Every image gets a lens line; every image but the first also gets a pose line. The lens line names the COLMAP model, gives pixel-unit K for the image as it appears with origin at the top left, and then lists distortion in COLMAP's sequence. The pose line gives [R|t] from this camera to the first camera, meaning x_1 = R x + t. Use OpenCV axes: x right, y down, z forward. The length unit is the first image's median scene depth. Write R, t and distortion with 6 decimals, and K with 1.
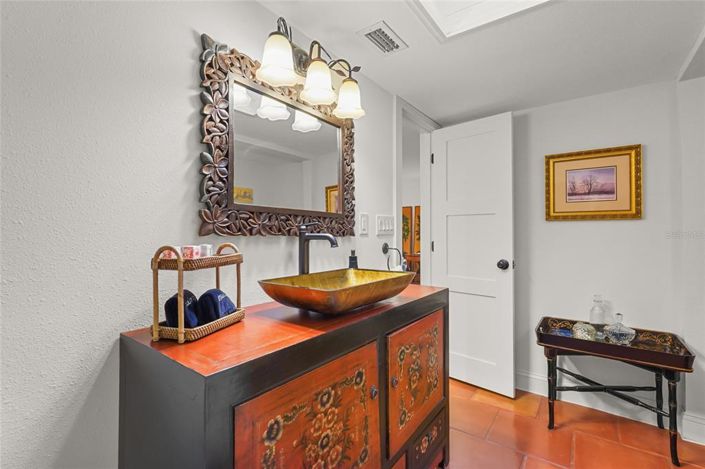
lens RADIAL K [[320.9, 0, 353.3], [0, 320.9, 225.3], [0, 0, 1]] dist [0.000625, 0.000230]
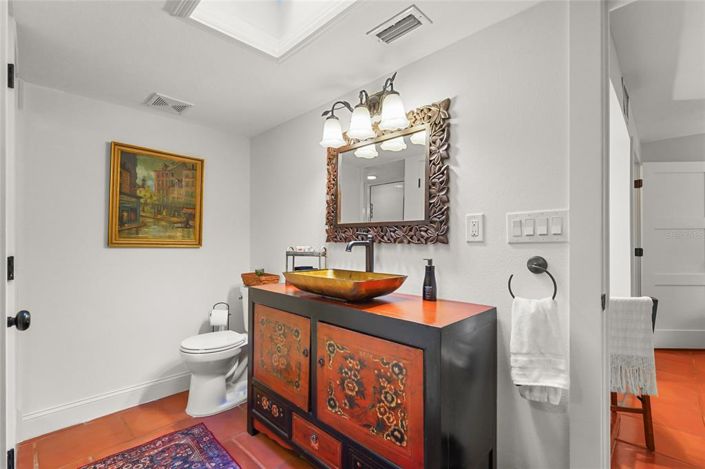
lens RADIAL K [[311.5, 0, 350.6], [0, 311.5, 236.2], [0, 0, 1]] dist [-0.000276, -0.000001]
pose [[-0.130880, -0.018780, -0.991220, 1.112313], [0.025706, 0.999420, -0.022330, 0.032508], [0.991065, -0.028403, -0.130322, 1.093806]]
